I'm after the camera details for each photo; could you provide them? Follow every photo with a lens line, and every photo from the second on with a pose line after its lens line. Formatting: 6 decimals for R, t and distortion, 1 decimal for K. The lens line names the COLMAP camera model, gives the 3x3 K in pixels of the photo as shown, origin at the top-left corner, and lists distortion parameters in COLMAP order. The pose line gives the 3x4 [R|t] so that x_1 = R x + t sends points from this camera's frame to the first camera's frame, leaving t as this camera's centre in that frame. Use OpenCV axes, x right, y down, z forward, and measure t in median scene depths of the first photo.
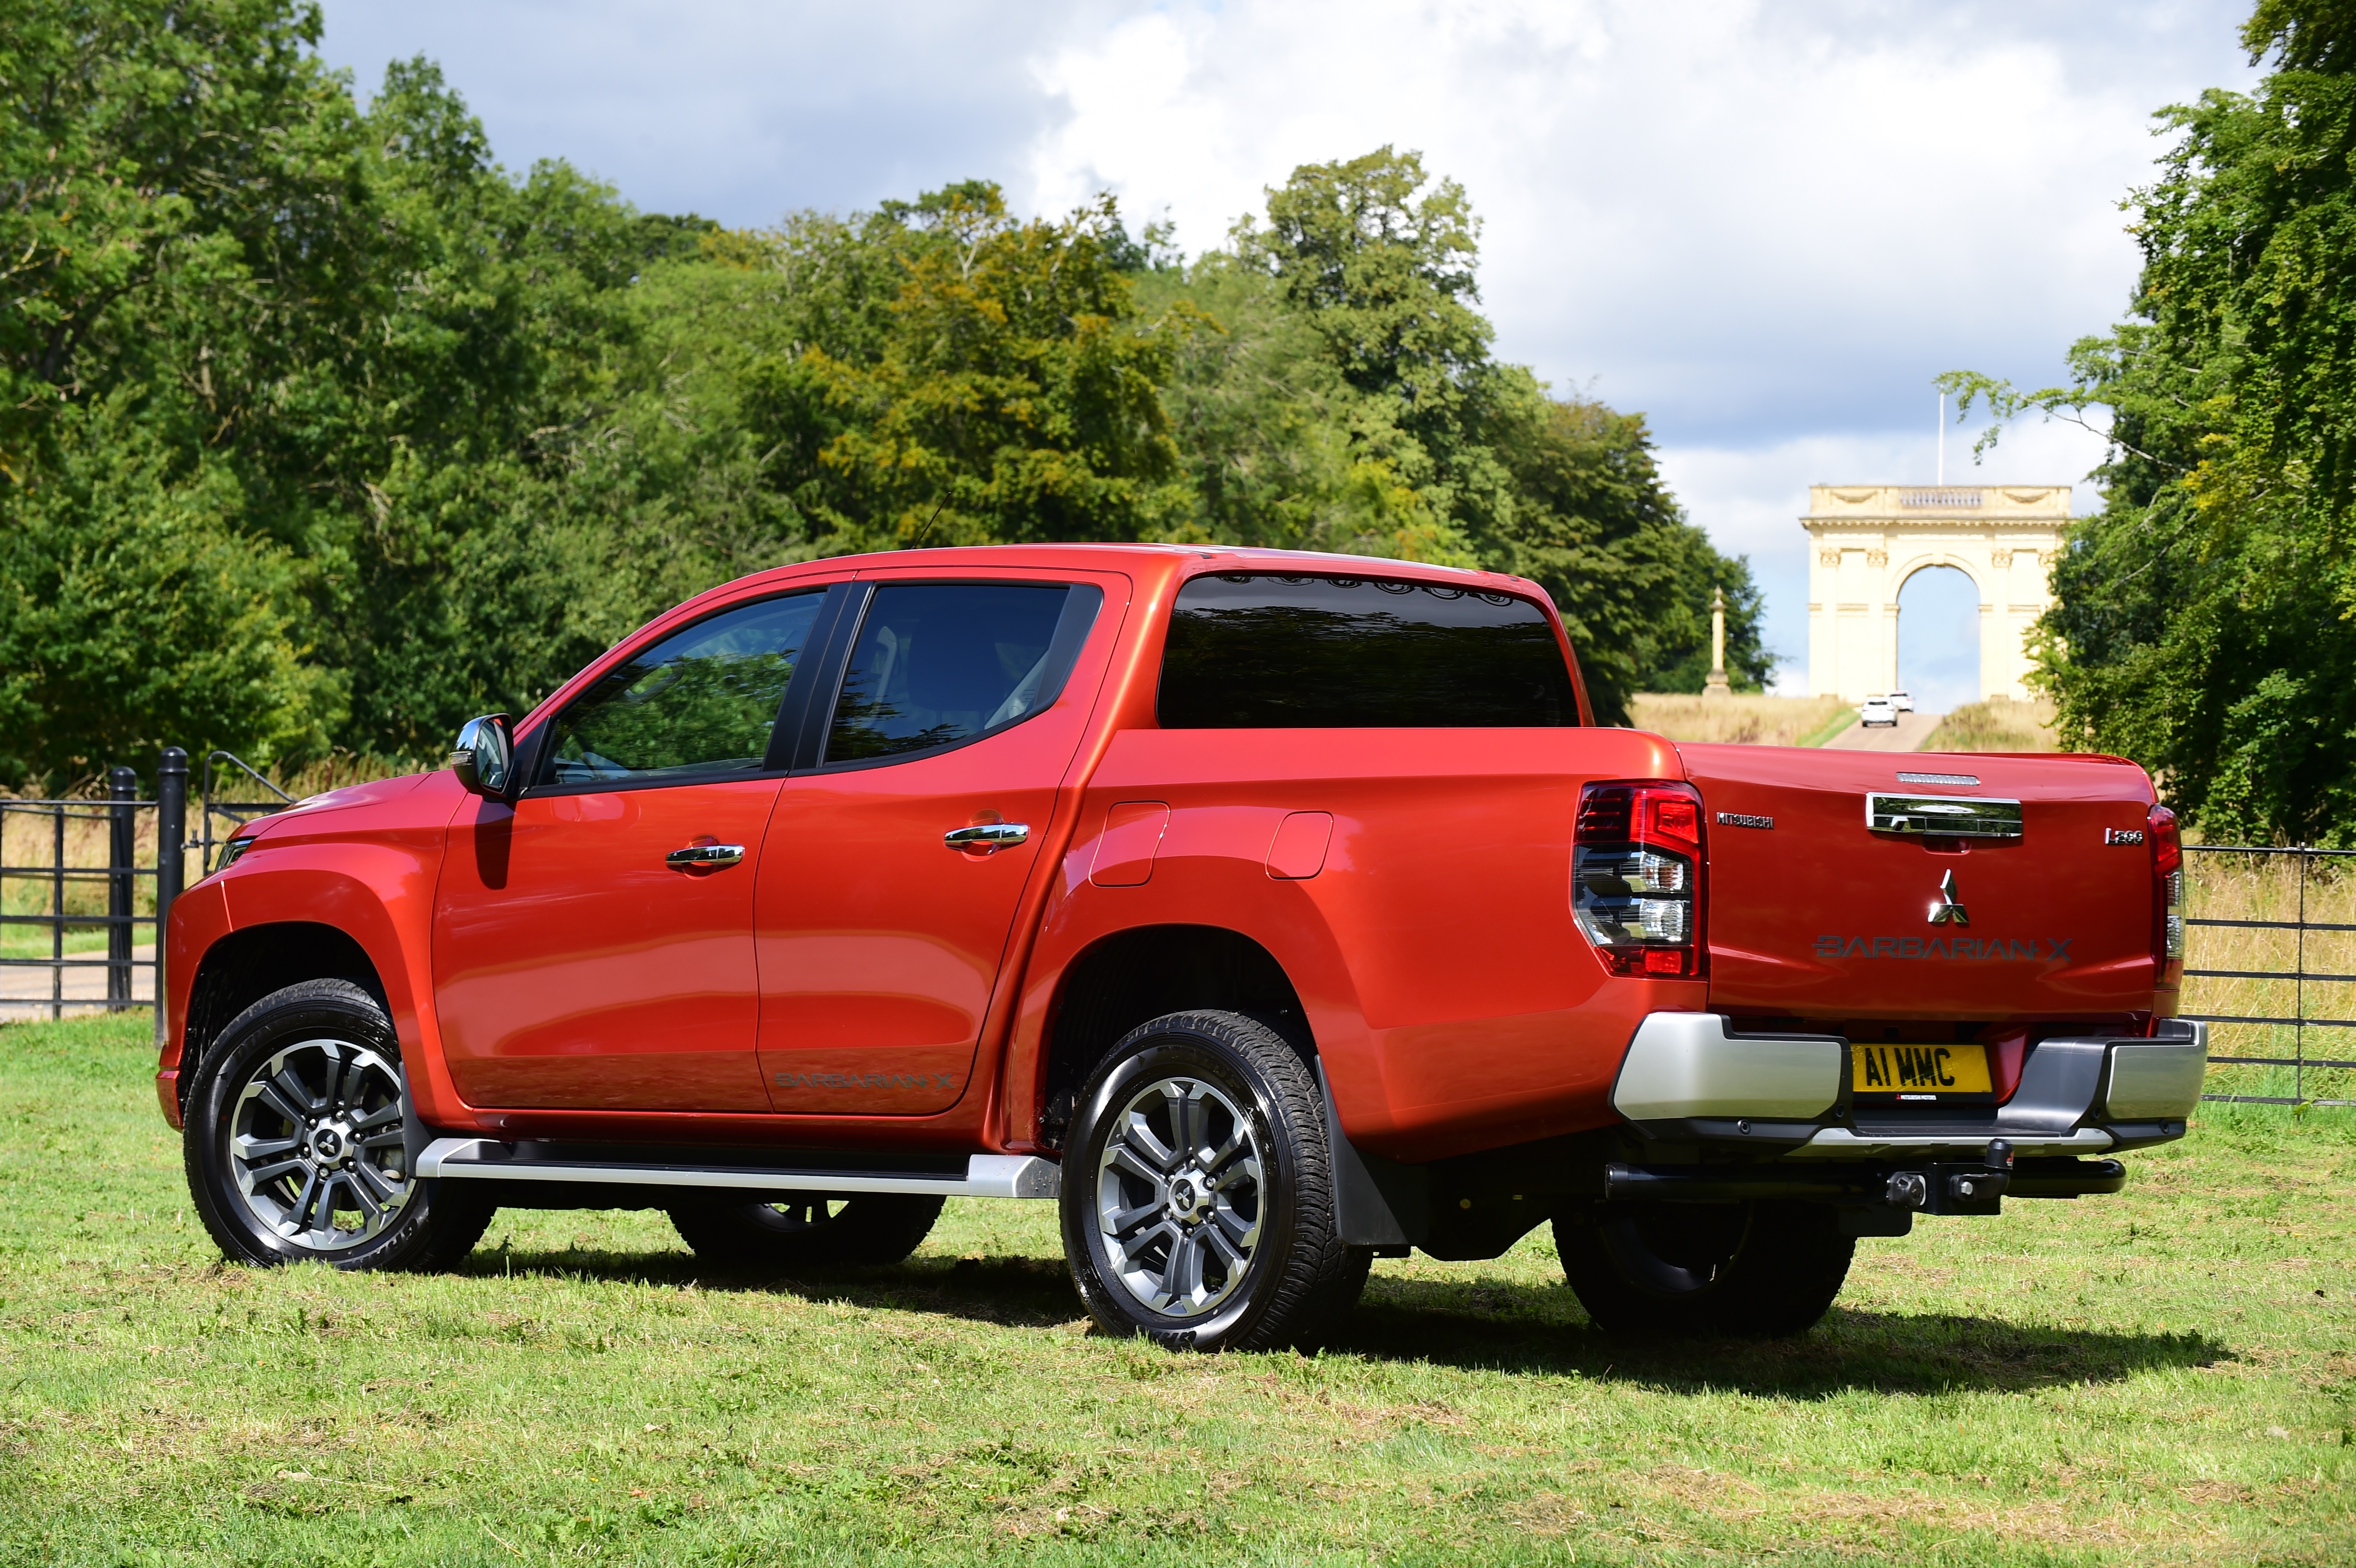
lens RADIAL K [[7470.5, 0, 1178.1], [0, 7470.5, 783.7], [0, 0, 1]] dist [-0.114582, 0.000000]
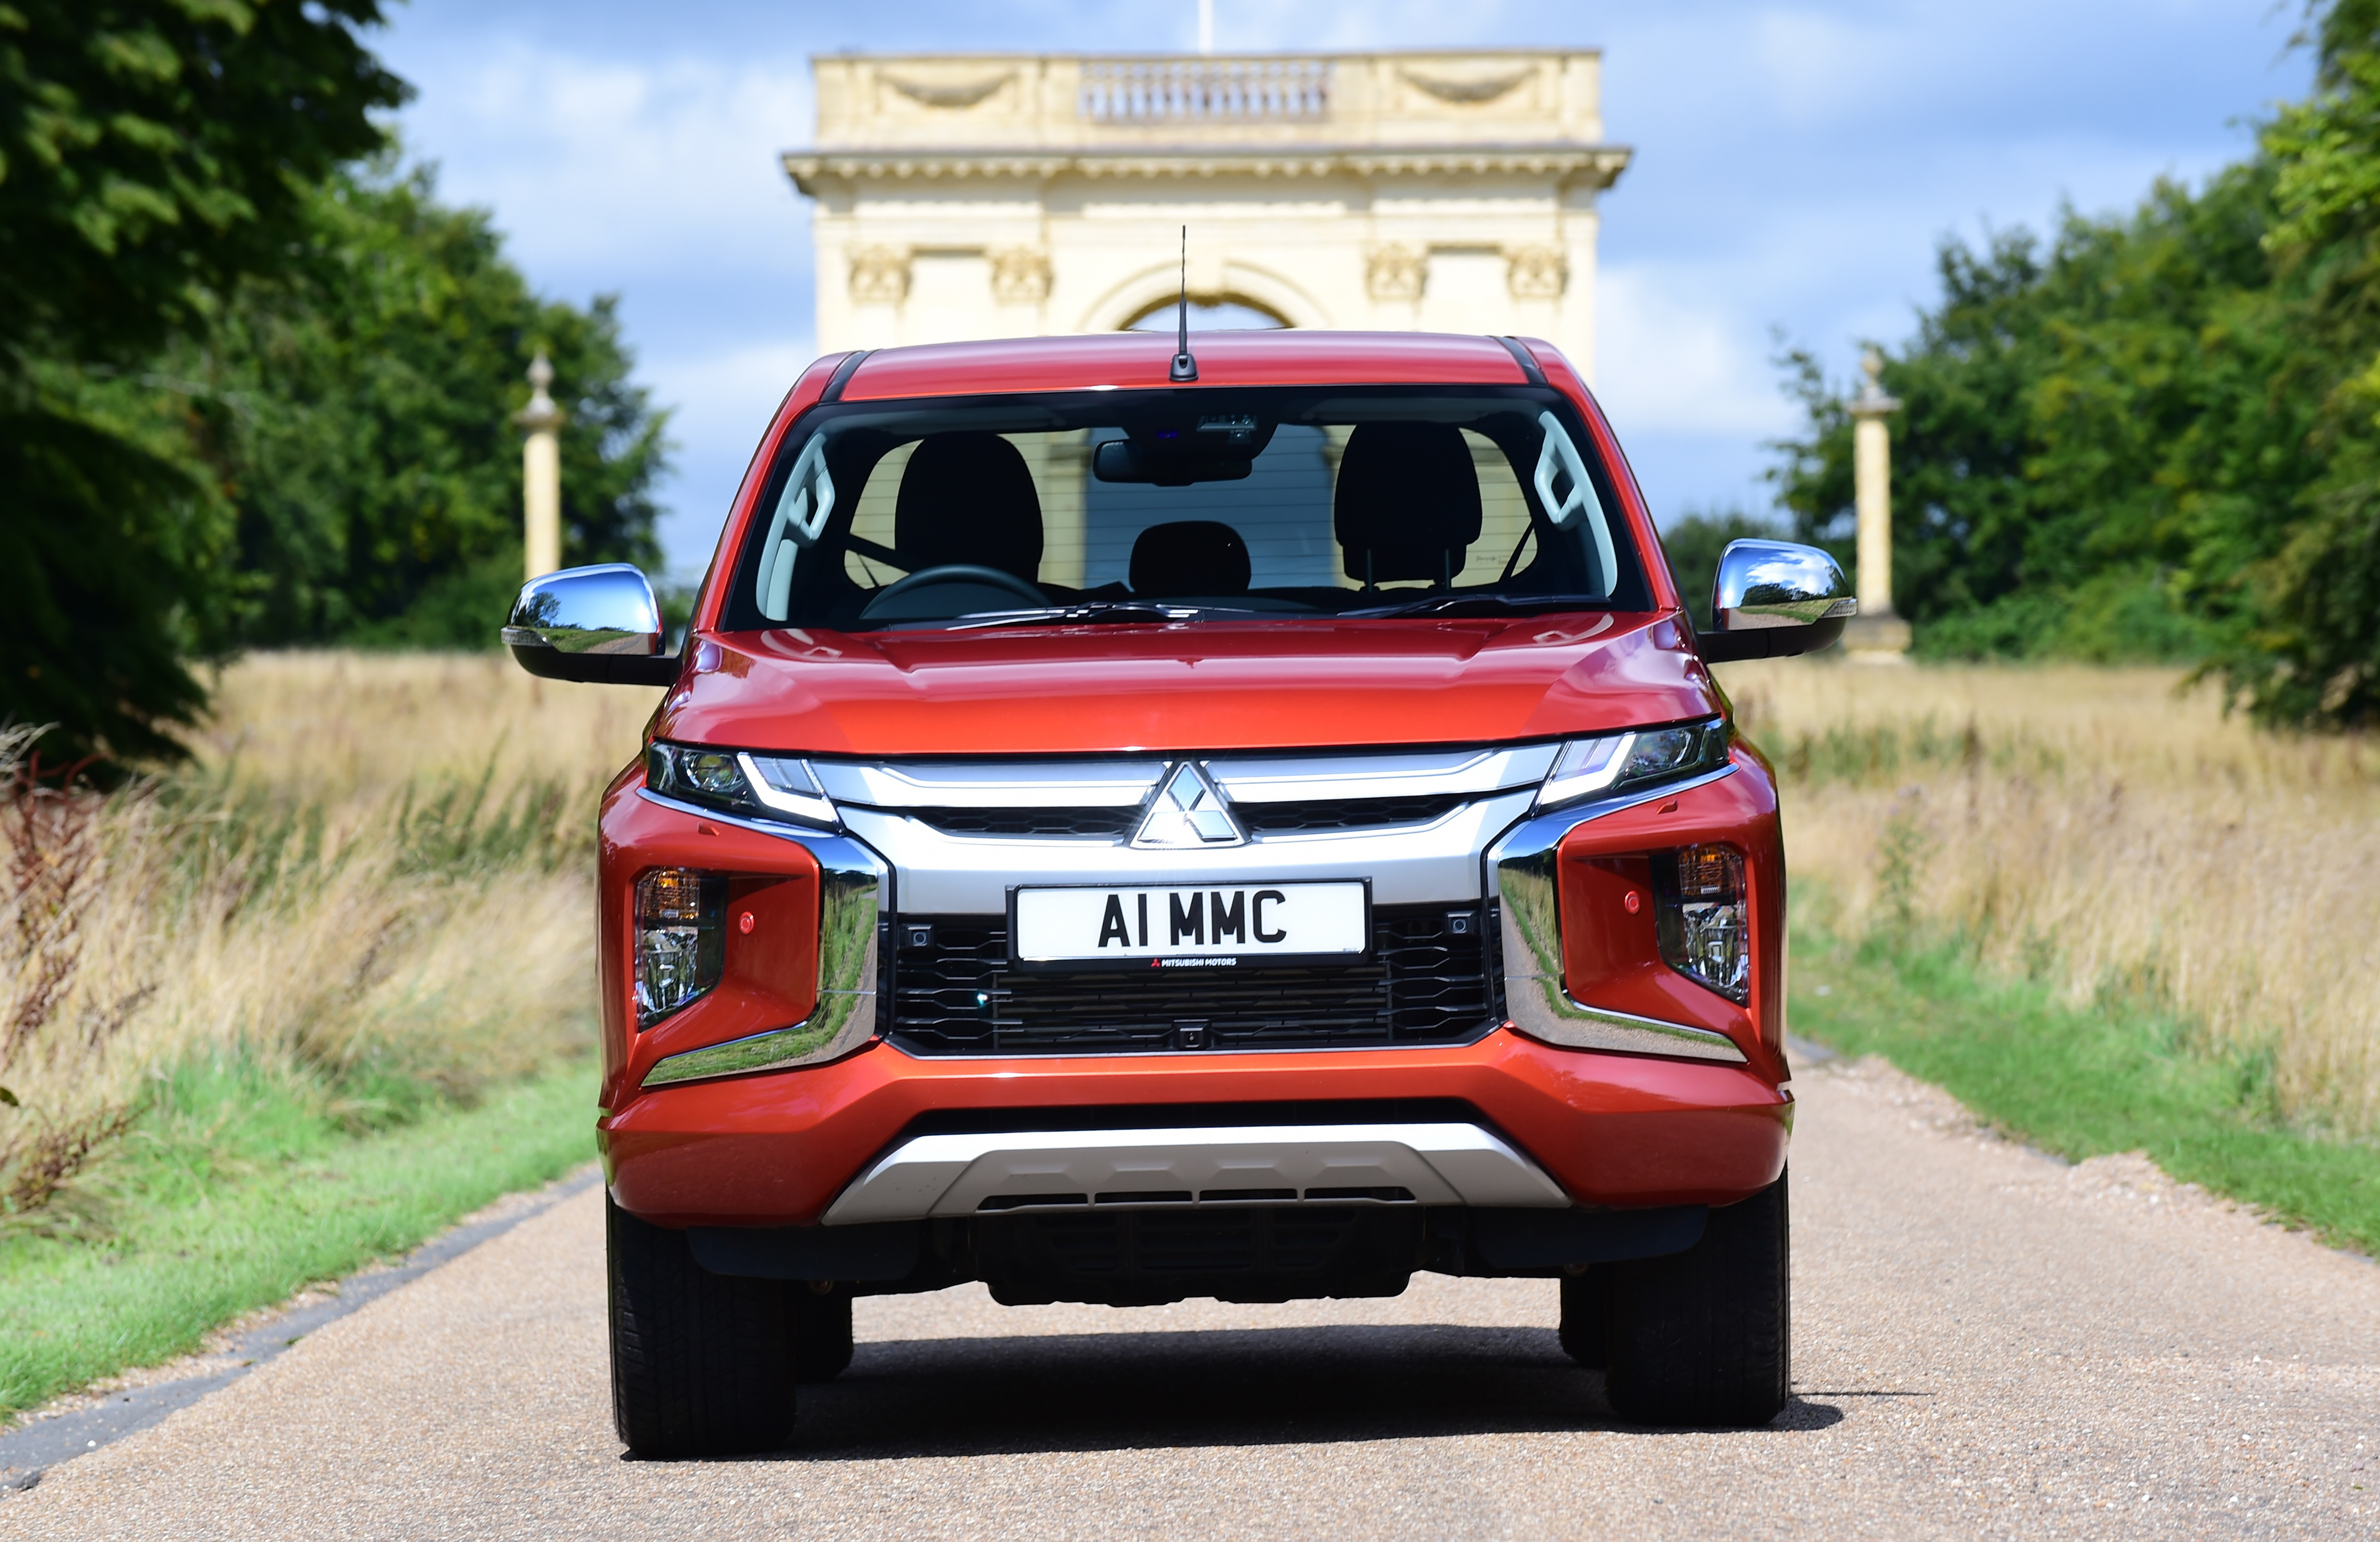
lens RADIAL K [[13143.8, 0, 1182.6], [0, 13143.8, 770.8], [0, 0, 1]] dist [-2.865575, 0.000000]
pose [[0.991835, -0.027197, 0.124595, 0.029440], [0.029105, 0.999485, -0.013516, -0.000996], [-0.124163, 0.017032, 0.992116, 0.437627]]
